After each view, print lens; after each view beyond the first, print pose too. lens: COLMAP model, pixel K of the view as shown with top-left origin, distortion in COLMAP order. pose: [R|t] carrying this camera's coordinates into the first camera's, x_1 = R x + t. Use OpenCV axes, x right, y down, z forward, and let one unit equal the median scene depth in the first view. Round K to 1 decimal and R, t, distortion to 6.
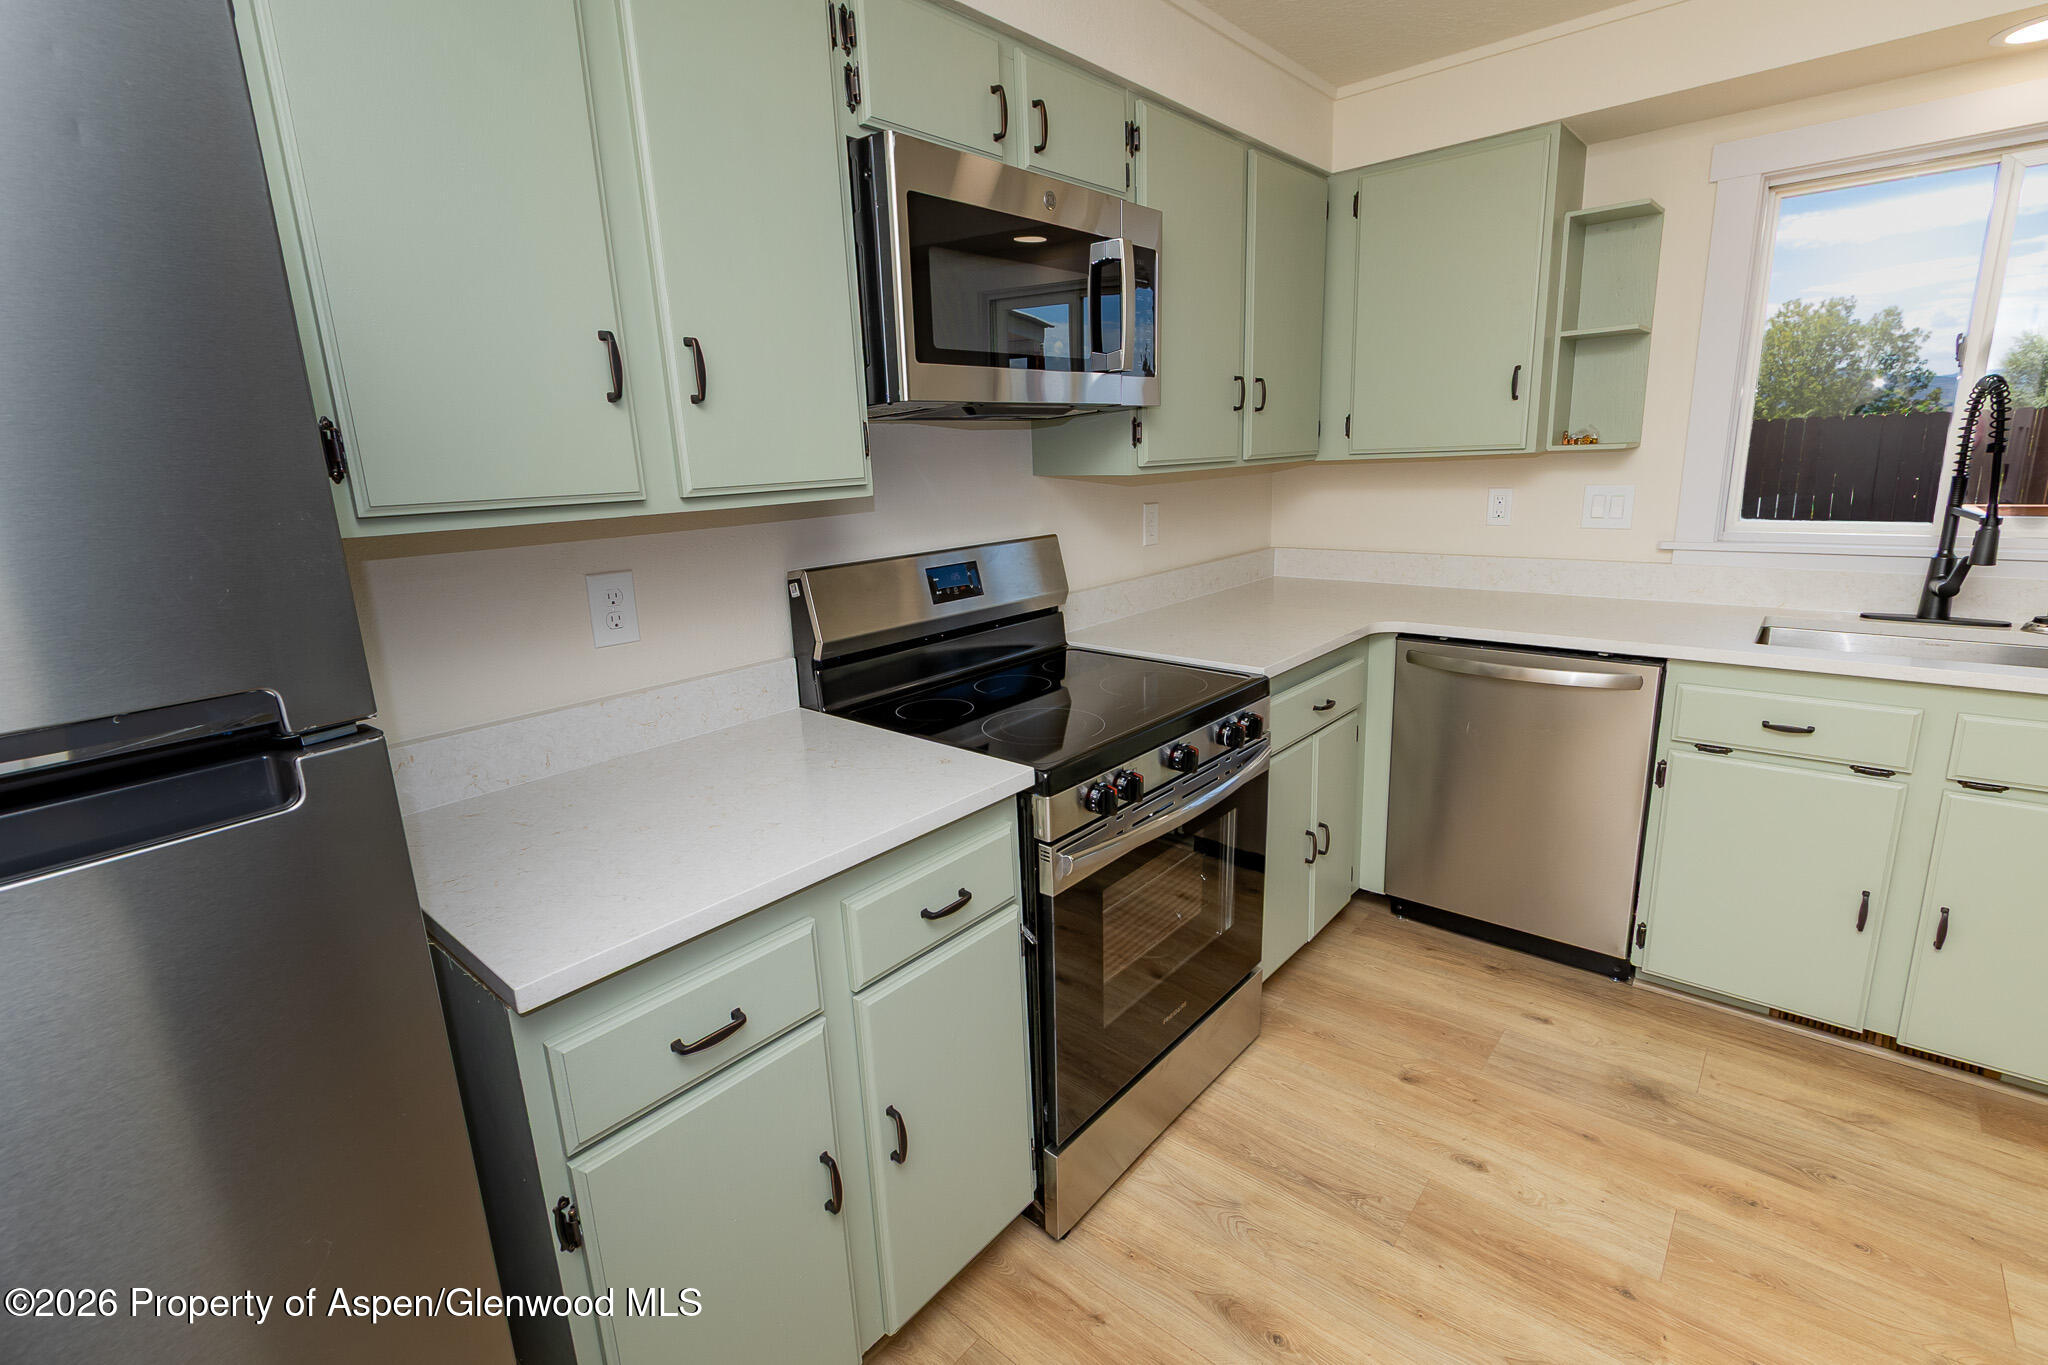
lens RADIAL K [[925.4, 0, 1050.3], [0, 925.4, 670.3], [0, 0, 1]] dist [0.006659, -0.000926]
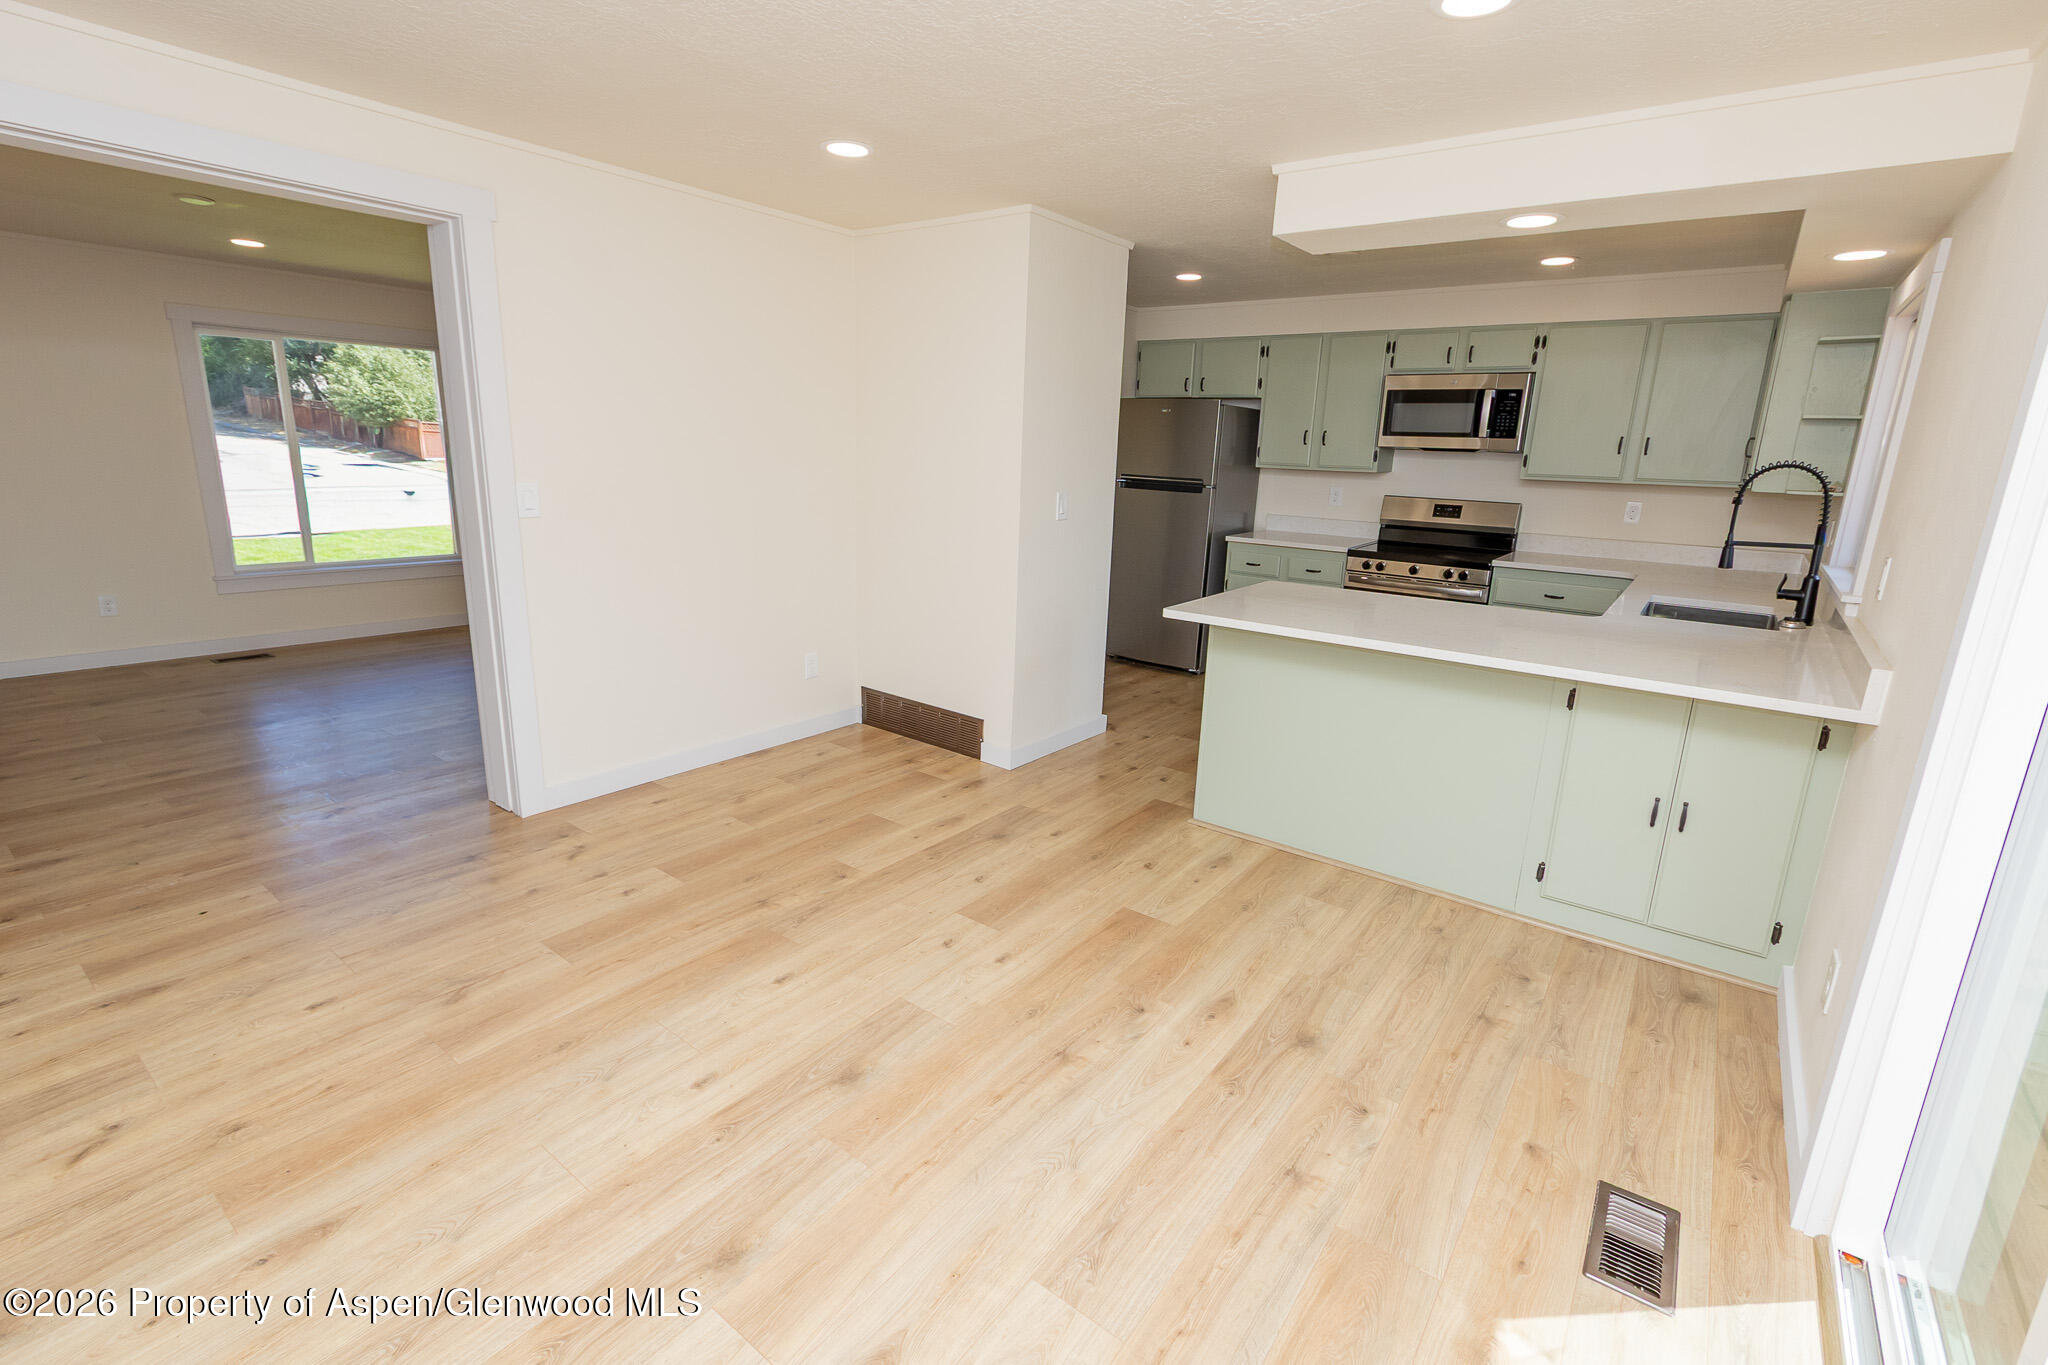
lens RADIAL K [[920.7, 0, 1015.3], [0, 920.7, 681.1], [0, 0, 1]] dist [0.001334, -0.000154]
pose [[0.048042, 0.294898, -0.954320, 2.632288], [-0.260535, 0.926049, 0.273046, -0.042619], [0.964268, 0.235517, 0.121321, -0.436892]]
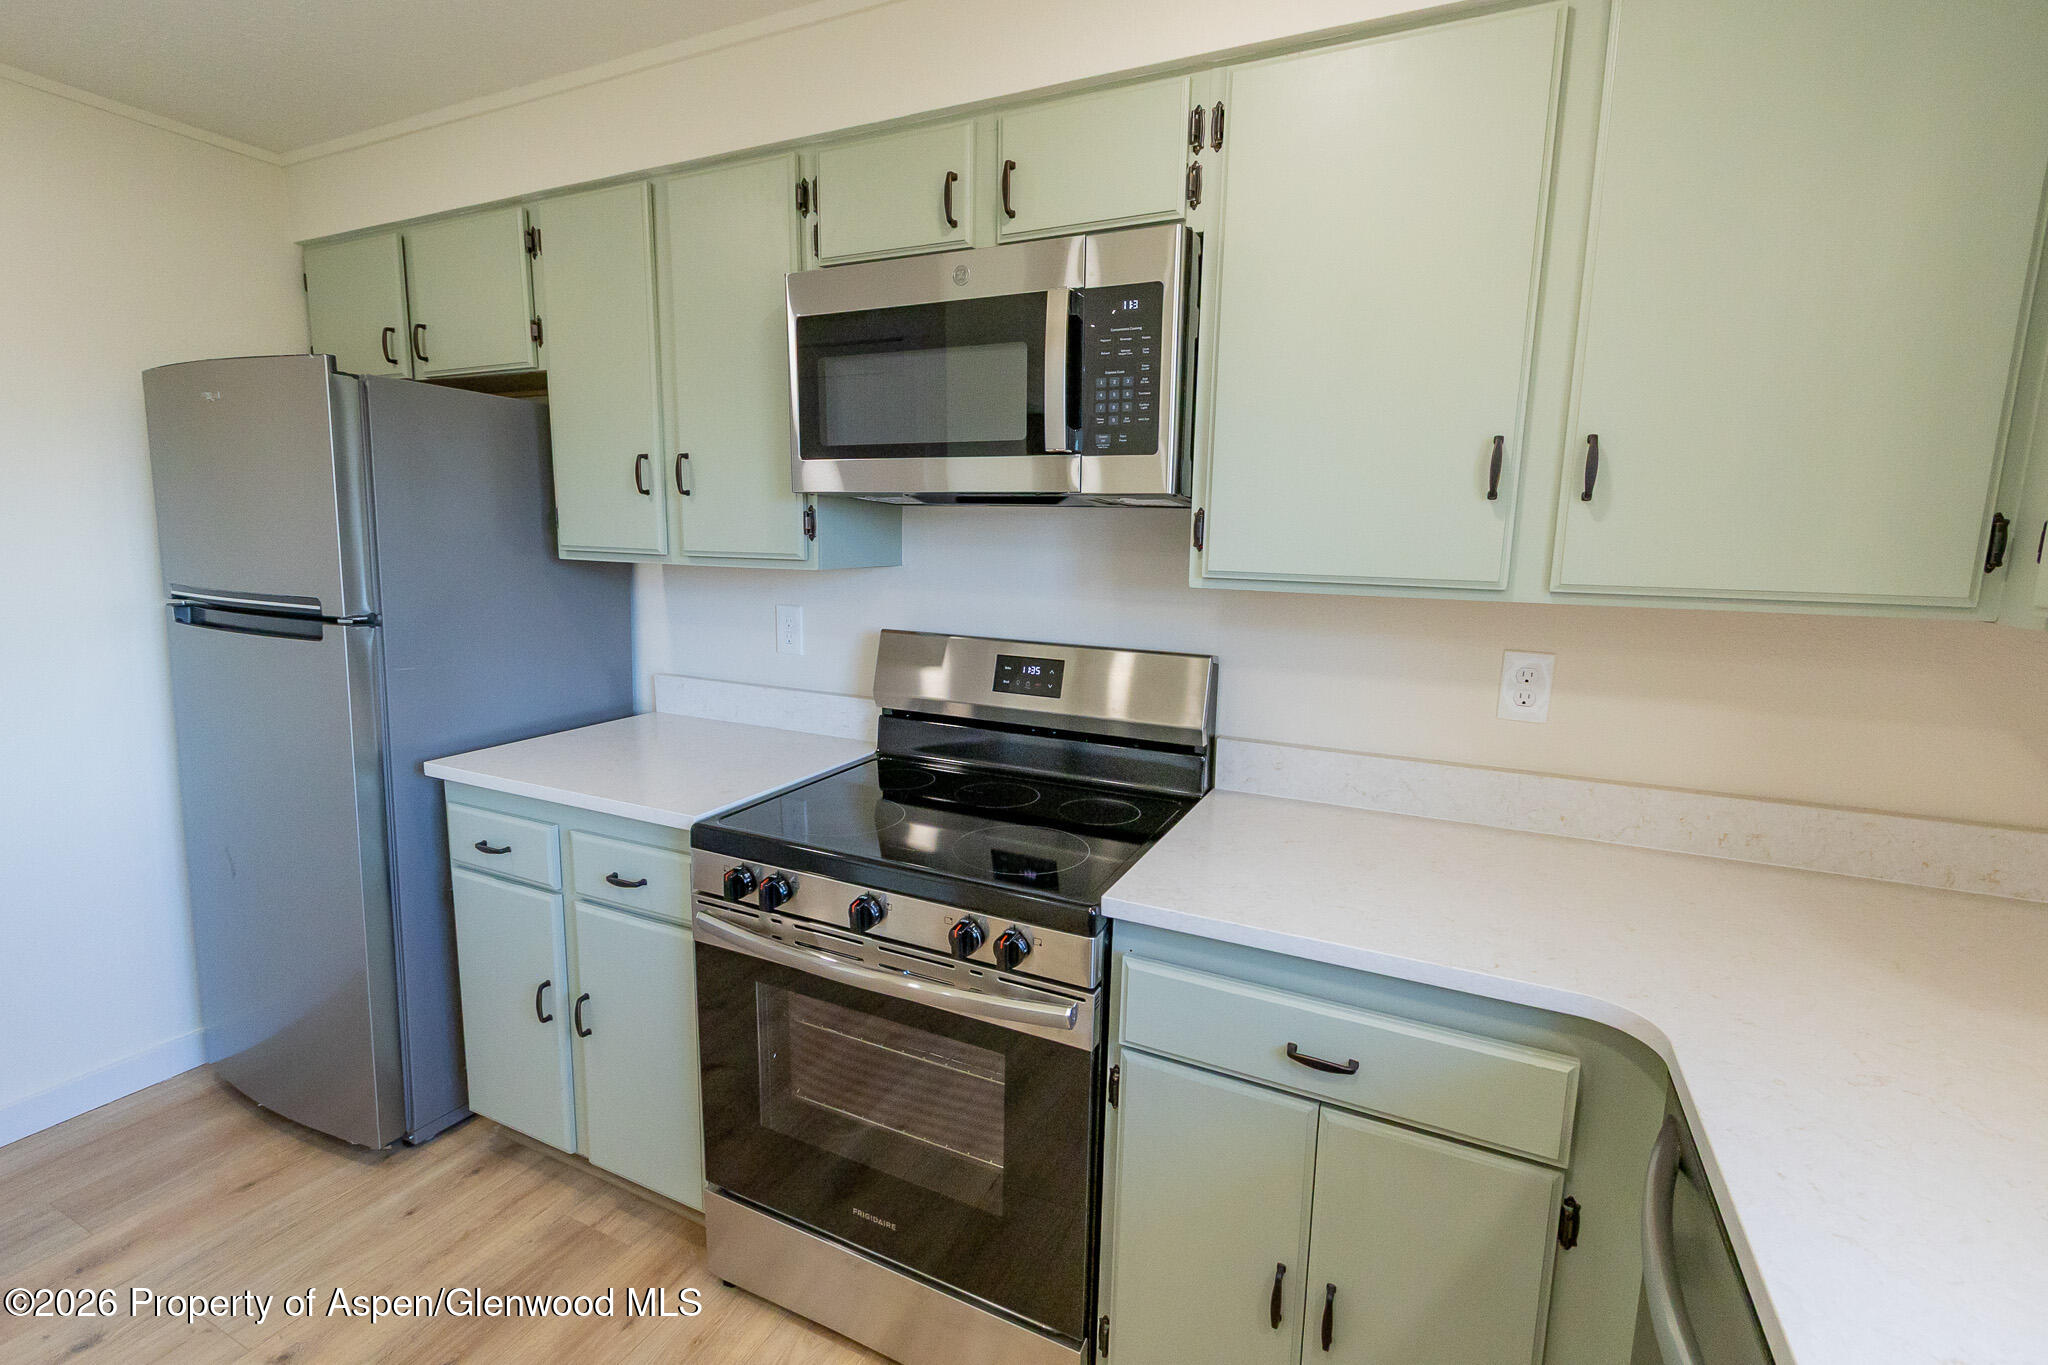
lens RADIAL K [[934.1, 0, 1017.0], [0, 934.1, 672.9], [0, 0, 1]] dist [0.000401, 0.000101]
pose [[0.244038, 0.192675, -0.950433, 0.823000], [-0.252658, 0.958849, 0.129507, -0.225468], [0.936274, 0.208530, 0.282676, 0.745130]]
